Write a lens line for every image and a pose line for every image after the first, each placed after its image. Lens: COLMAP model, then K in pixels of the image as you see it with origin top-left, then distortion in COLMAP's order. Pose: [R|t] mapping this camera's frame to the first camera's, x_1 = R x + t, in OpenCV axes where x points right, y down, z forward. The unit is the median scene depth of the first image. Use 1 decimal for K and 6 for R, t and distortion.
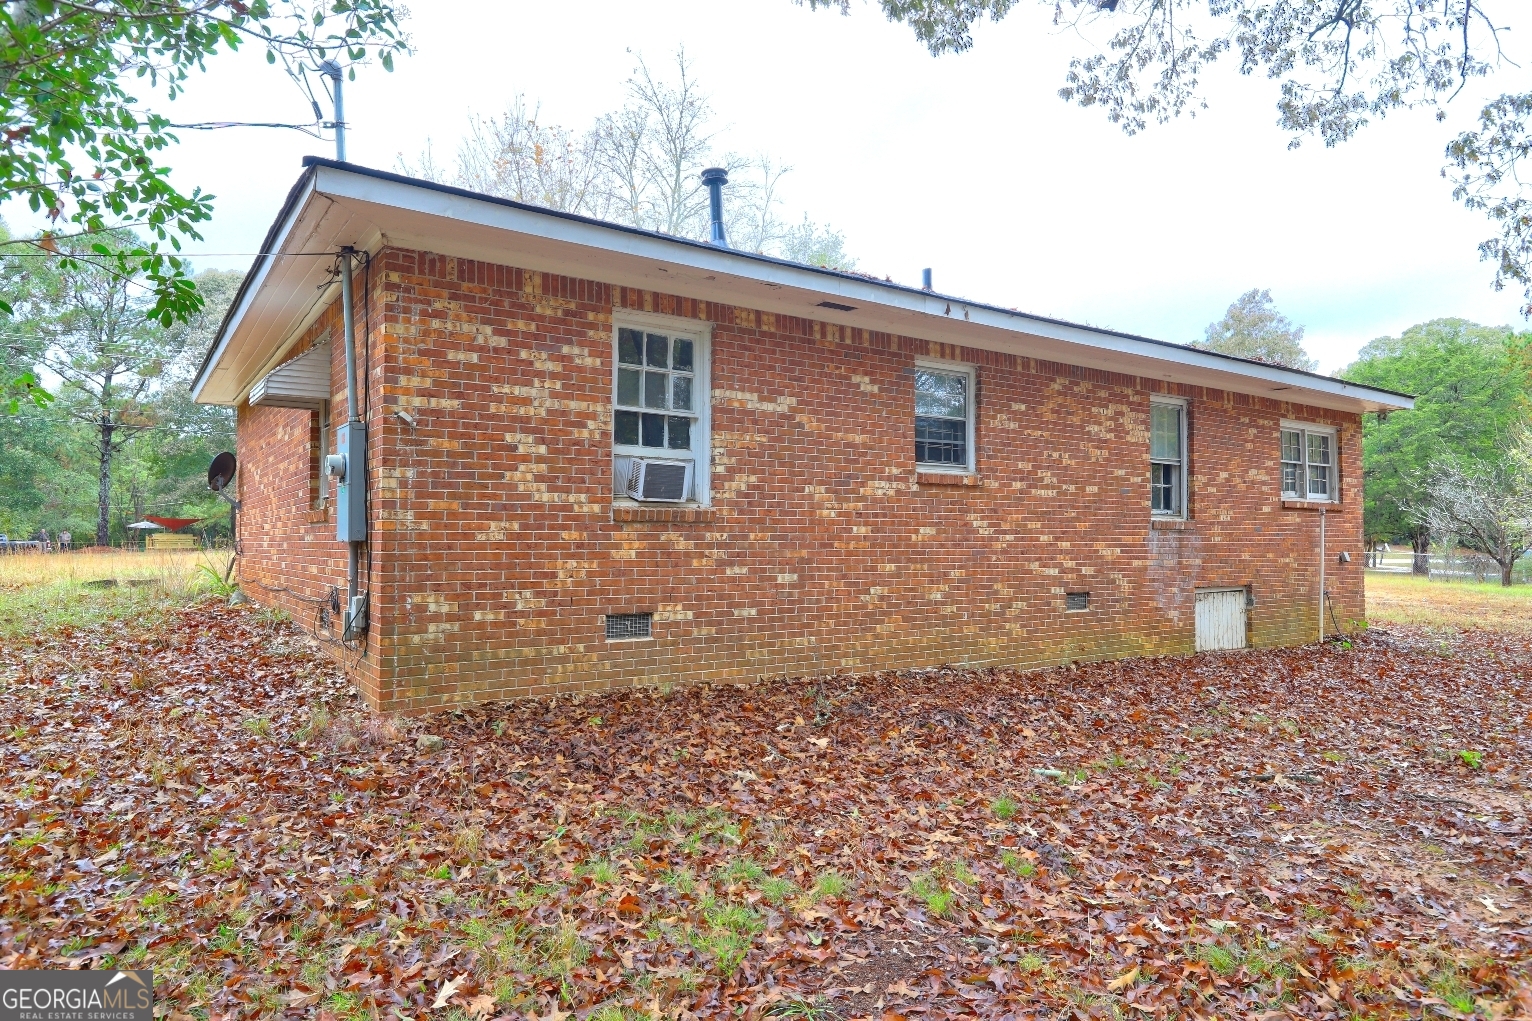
lens RADIAL K [[941.9, 0, 766.0], [0, 941.9, 515.2], [0, 0, 1]] dist [-0.010030, -0.000169]
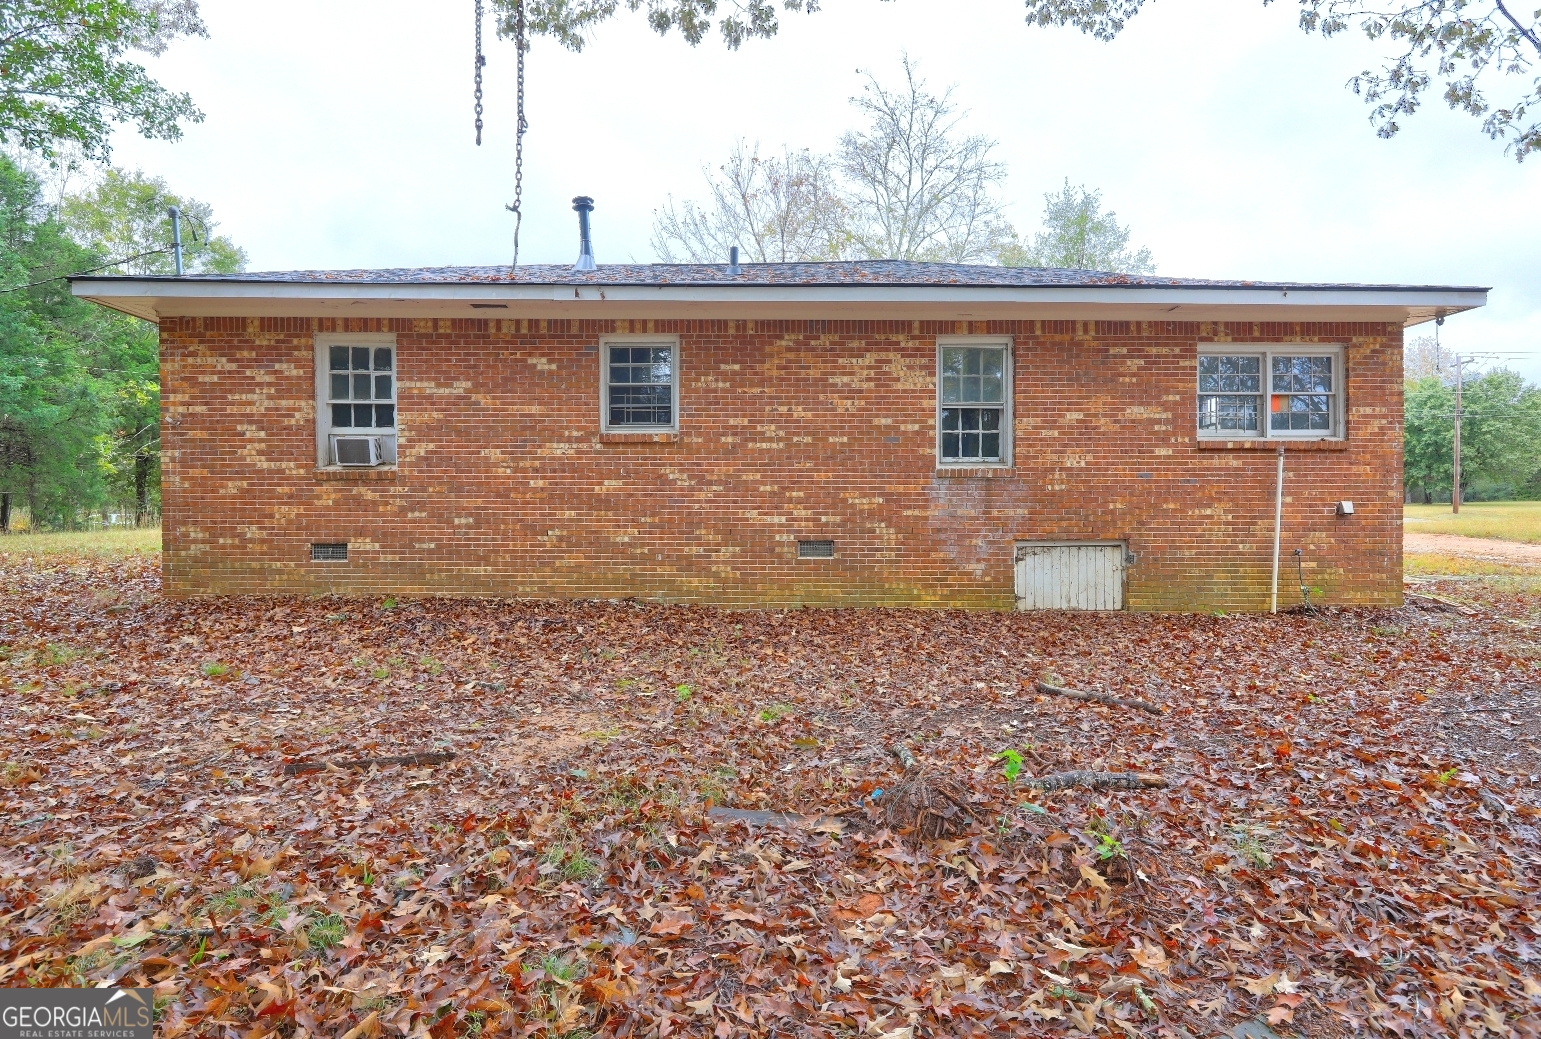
lens RADIAL K [[856.7, 0, 769.8], [0, 856.7, 526.7], [0, 0, 1]] dist [-0.008242, 0.000779]
pose [[0.842251, -0.002148, -0.539081, 1.057171], [0.021521, 0.999329, 0.029642, 0.050518], [0.538656, -0.036567, 0.841732, 0.237483]]
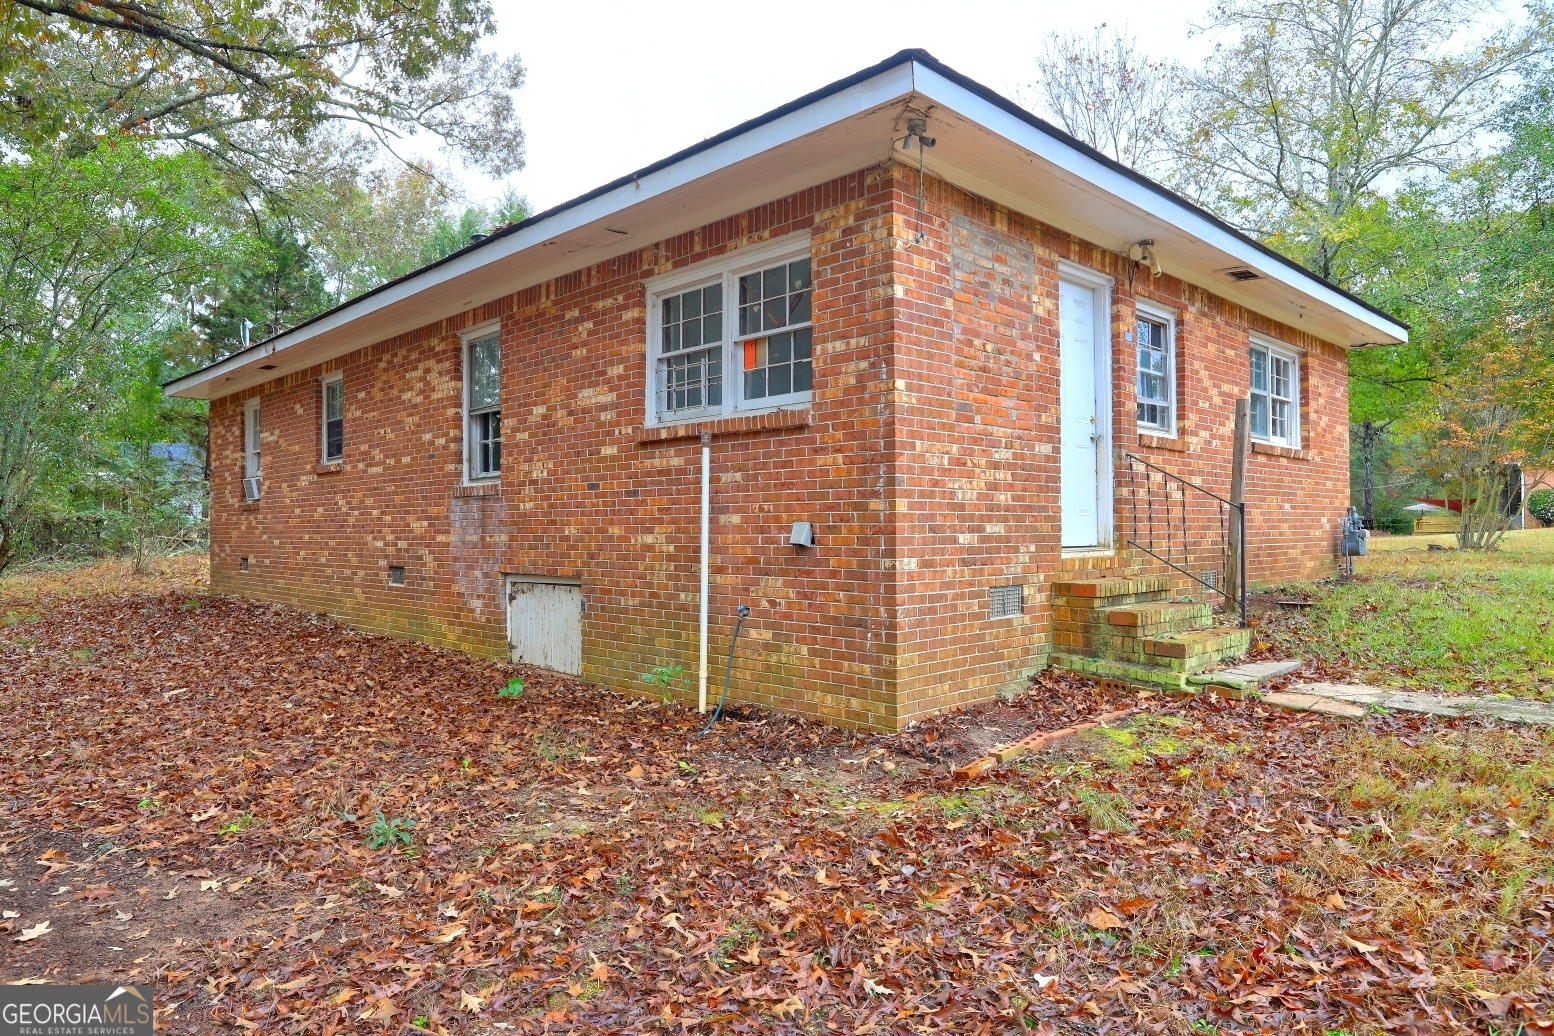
lens RADIAL K [[974.7, 0, 776.6], [0, 974.7, 515.6], [0, 0, 1]] dist [-0.028967, 0.000300]
pose [[0.165950, -0.014570, -0.986027, 1.861366], [0.037354, 0.999266, -0.008479, 0.069539], [0.985426, -0.035425, 0.166373, 1.625041]]
